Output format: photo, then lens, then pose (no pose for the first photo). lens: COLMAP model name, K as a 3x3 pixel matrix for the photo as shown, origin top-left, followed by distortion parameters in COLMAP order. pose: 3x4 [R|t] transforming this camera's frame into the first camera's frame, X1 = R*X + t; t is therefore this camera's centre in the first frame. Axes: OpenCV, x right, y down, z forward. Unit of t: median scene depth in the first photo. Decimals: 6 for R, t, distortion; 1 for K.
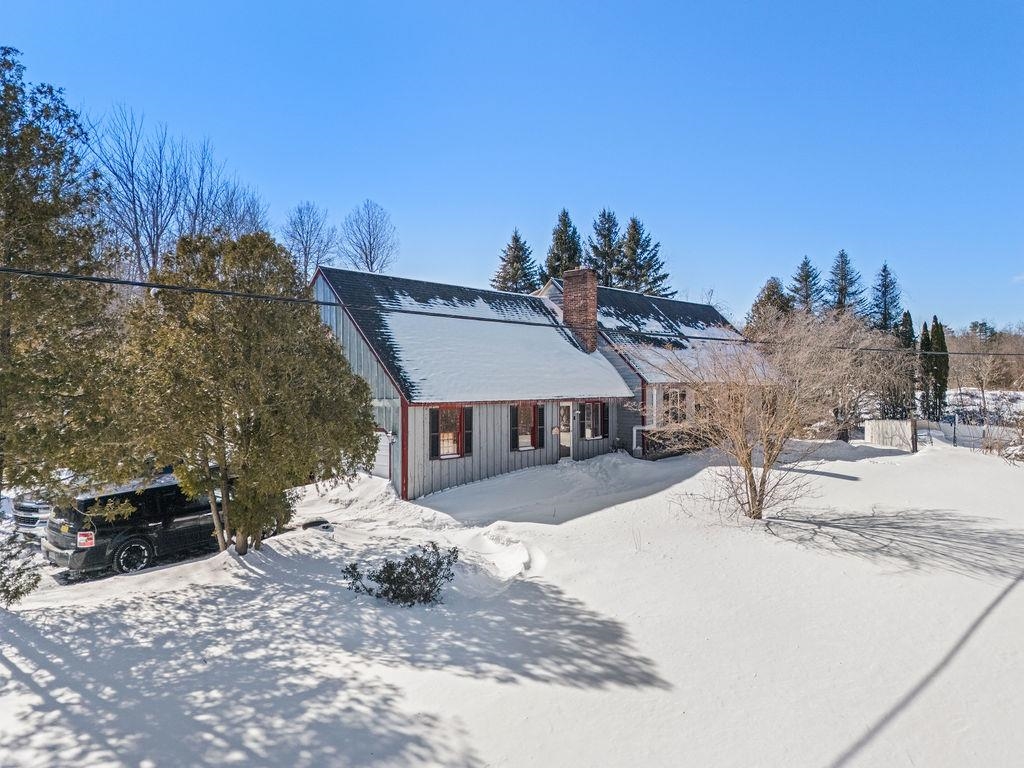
lens RADIAL K [[734.1, 0, 506.2], [0, 734.1, 360.9], [0, 0, 1]] dist [0.062080, -0.004847]
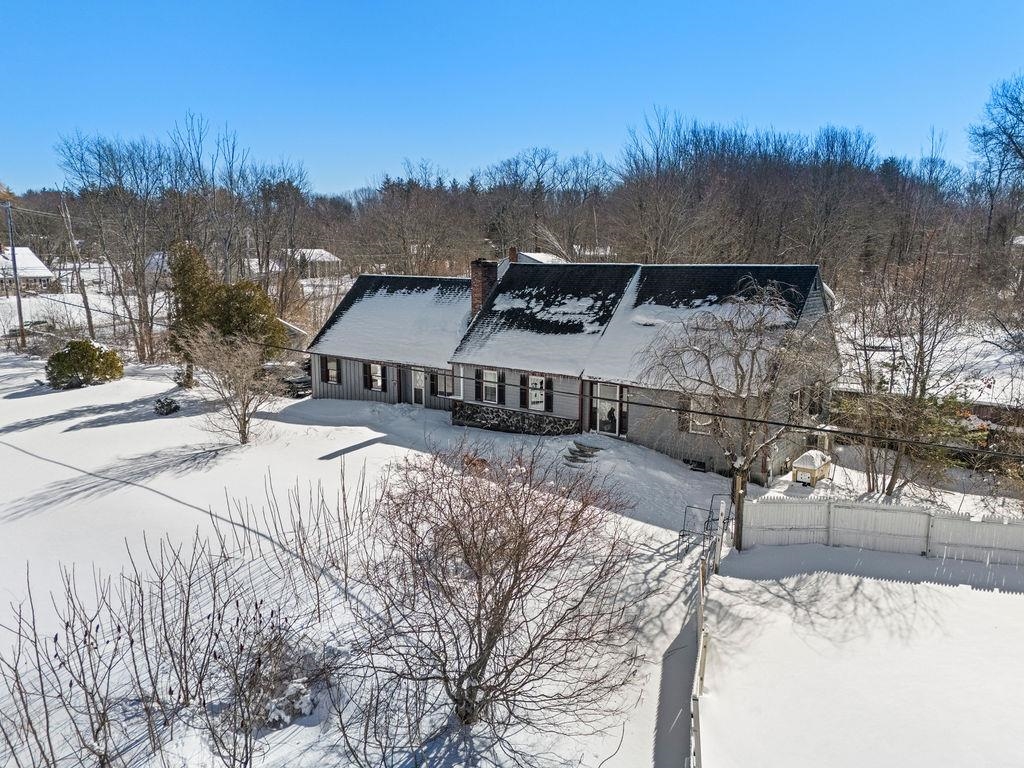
lens RADIAL K [[736.0, 0, 512.0], [0, 736.0, 384.0], [0, 0, 1]] dist [0.024259, -0.003812]
pose [[0.092125, 0.179626, -0.979412, 1.688051], [0.028435, 0.982719, 0.182907, -0.184757], [0.995341, -0.044699, 0.085425, 1.203656]]
